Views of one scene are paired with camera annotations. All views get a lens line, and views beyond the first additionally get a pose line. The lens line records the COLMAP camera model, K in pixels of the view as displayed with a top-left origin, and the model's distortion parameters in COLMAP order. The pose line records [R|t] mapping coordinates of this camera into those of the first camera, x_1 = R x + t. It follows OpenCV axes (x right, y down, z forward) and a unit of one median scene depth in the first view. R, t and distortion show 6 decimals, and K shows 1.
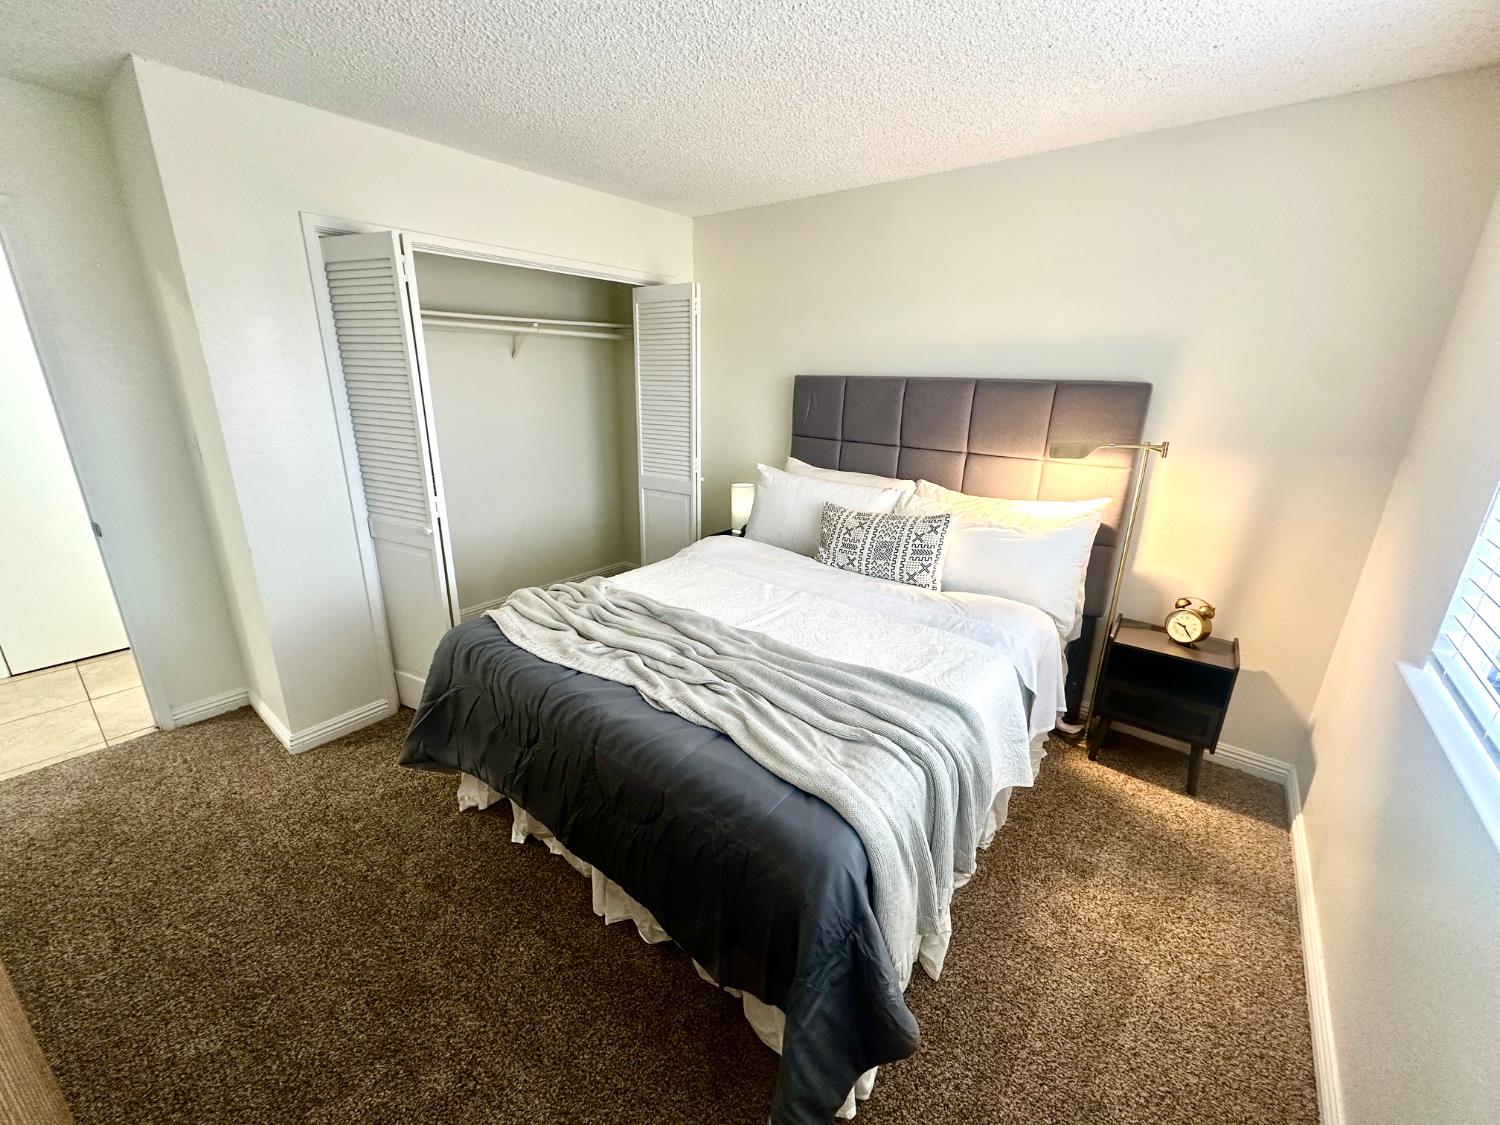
lens RADIAL K [[596.2, 0, 747.2], [0, 596.2, 563.0], [0, 0, 1]] dist [-0.003827, 0.001447]
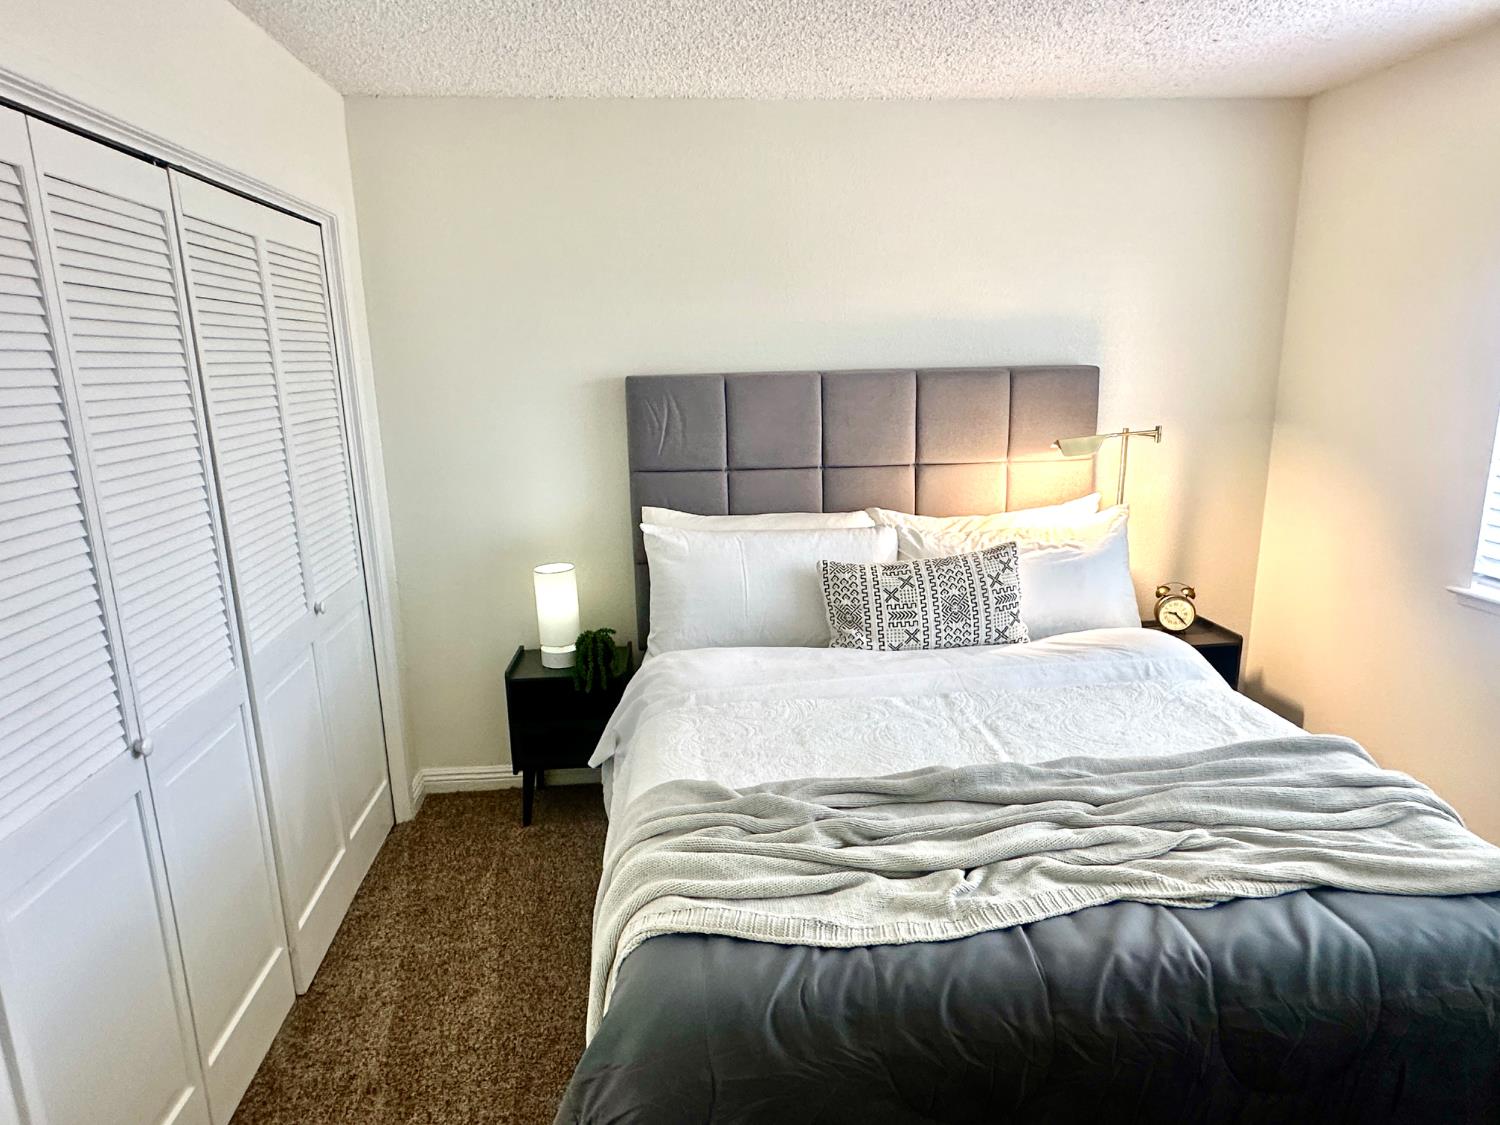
lens RADIAL K [[904.8, 0, 750.7], [0, 904.8, 563.5], [0, 0, 1]] dist [-0.000148, 0.001411]
pose [[0.715299, -0.188693, 0.672861, -0.670820], [0.243379, 0.969841, 0.013247, -0.148100], [-0.655068, 0.154285, 0.739650, 0.348375]]
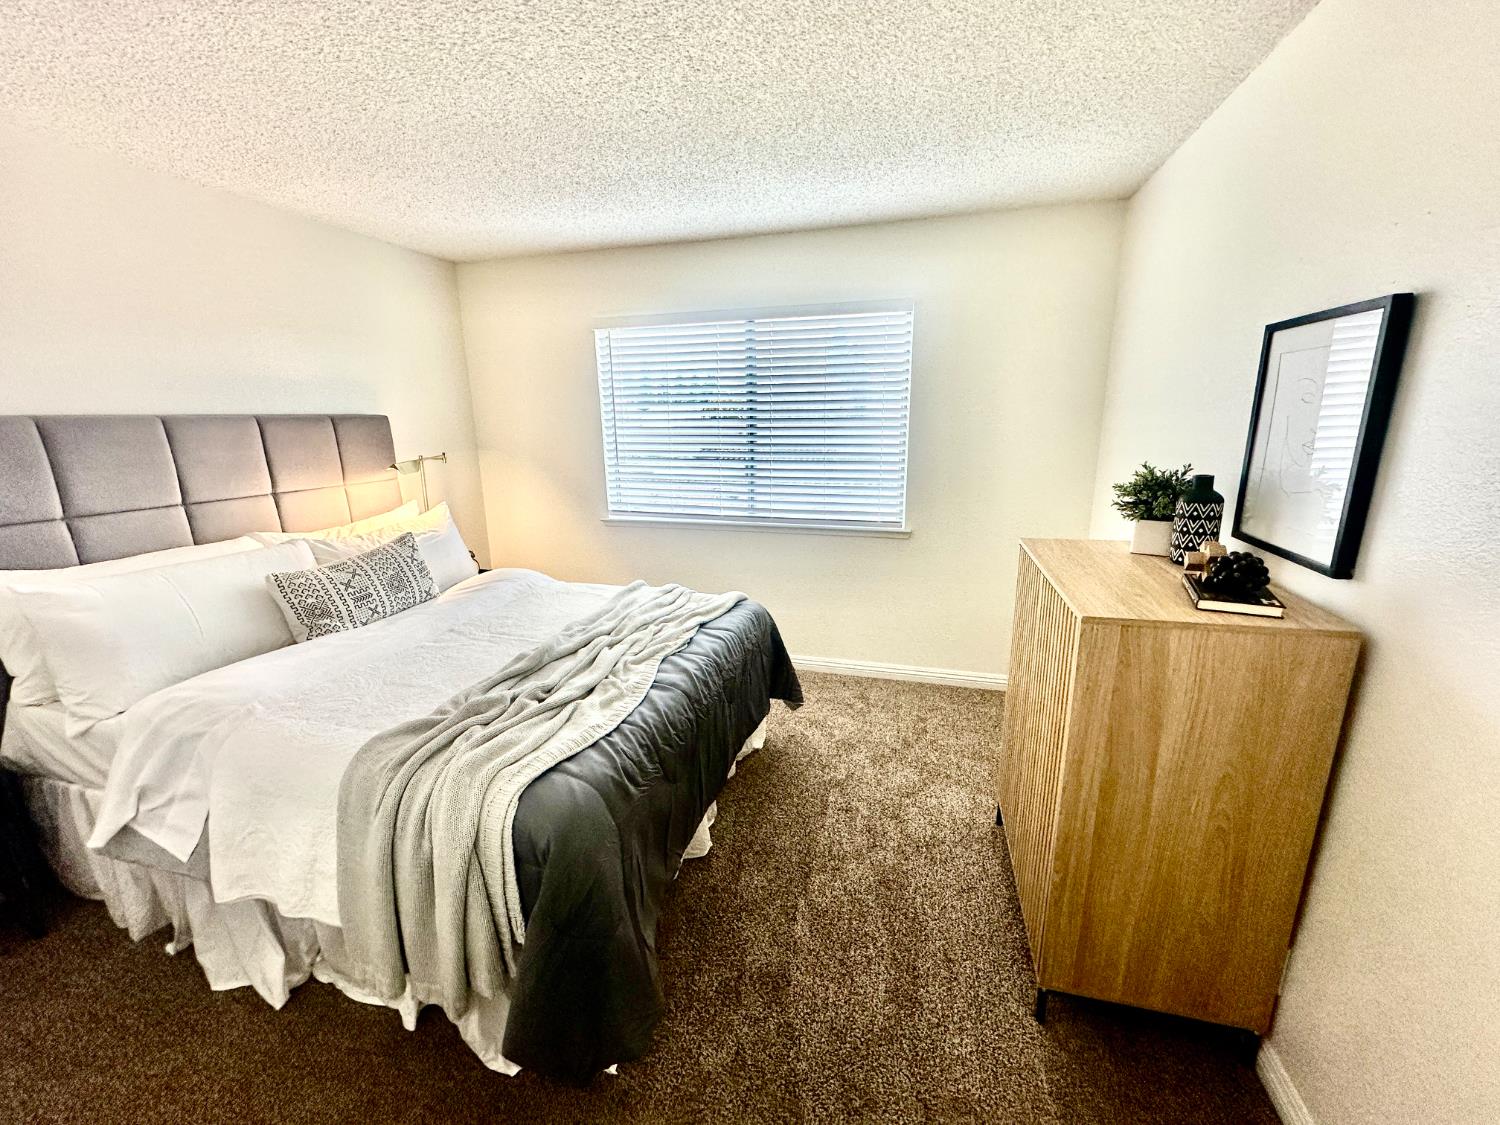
lens RADIAL K [[596.2, 0, 743.4], [0, 596.2, 560.2], [0, 0, 1]] dist [-0.003827, 0.001447]
pose [[-0.377709, -0.230921, 0.896667, -0.875031], [0.286406, 0.891772, 0.350306, -0.238350], [-0.880516, 0.389125, -0.270692, 0.744034]]
